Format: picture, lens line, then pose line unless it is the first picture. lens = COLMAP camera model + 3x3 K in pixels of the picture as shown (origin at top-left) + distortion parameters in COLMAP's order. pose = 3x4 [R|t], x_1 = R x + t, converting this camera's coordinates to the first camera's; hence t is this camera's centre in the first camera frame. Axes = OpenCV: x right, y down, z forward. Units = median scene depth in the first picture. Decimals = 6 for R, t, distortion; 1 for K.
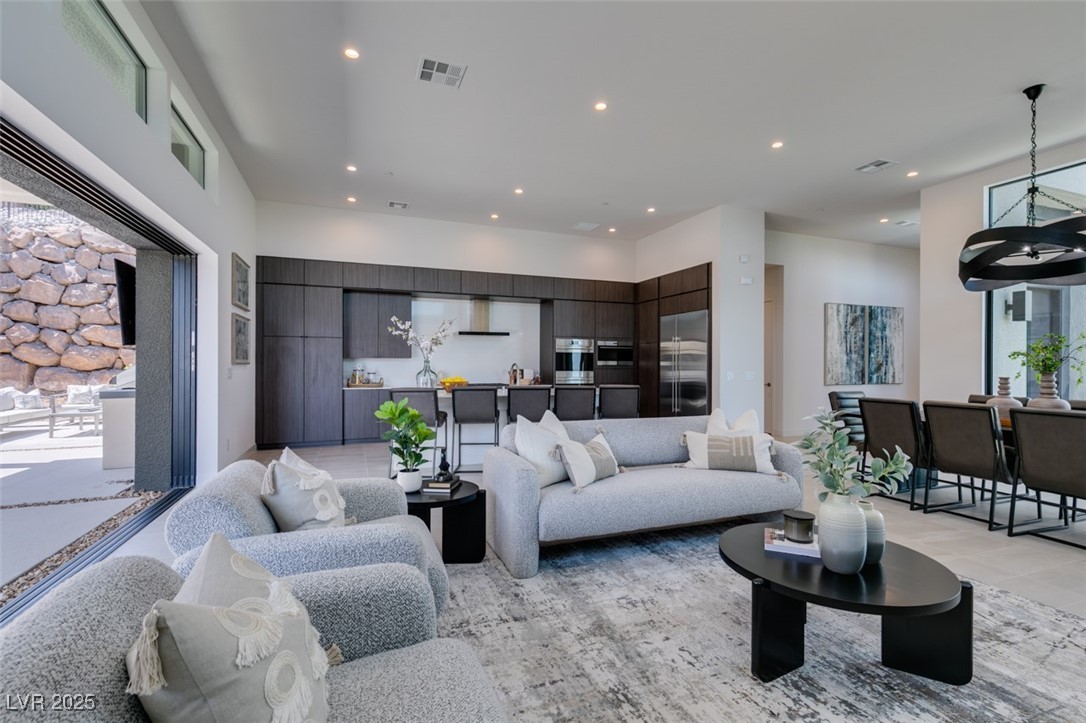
lens RADIAL K [[486.9, 0, 545.2], [0, 486.9, 361.4], [0, 0, 1]] dist [0.011377, -0.001197]
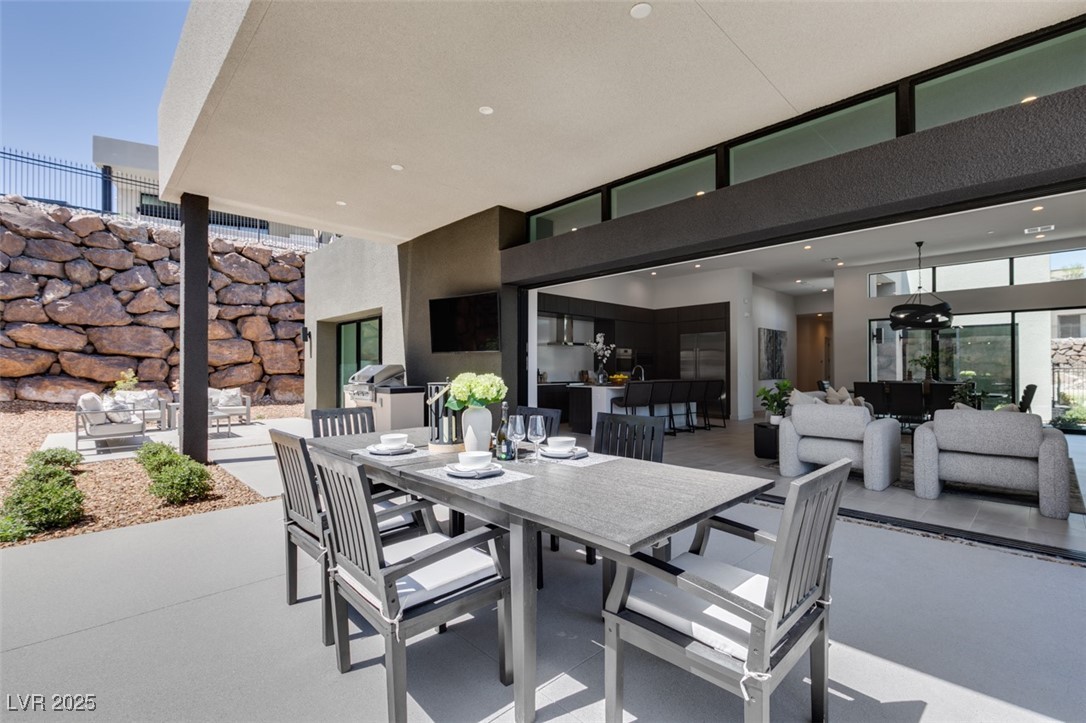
lens RADIAL K [[486.9, 0, 534.6], [0, 486.9, 365.1], [0, 0, 1]] dist [0.011377, -0.001197]
pose [[0.924519, -0.001272, 0.381134, -0.676272], [0.002157, 0.999996, -0.001896, 0.002953], [-0.381130, 0.002575, 0.924518, -0.181614]]
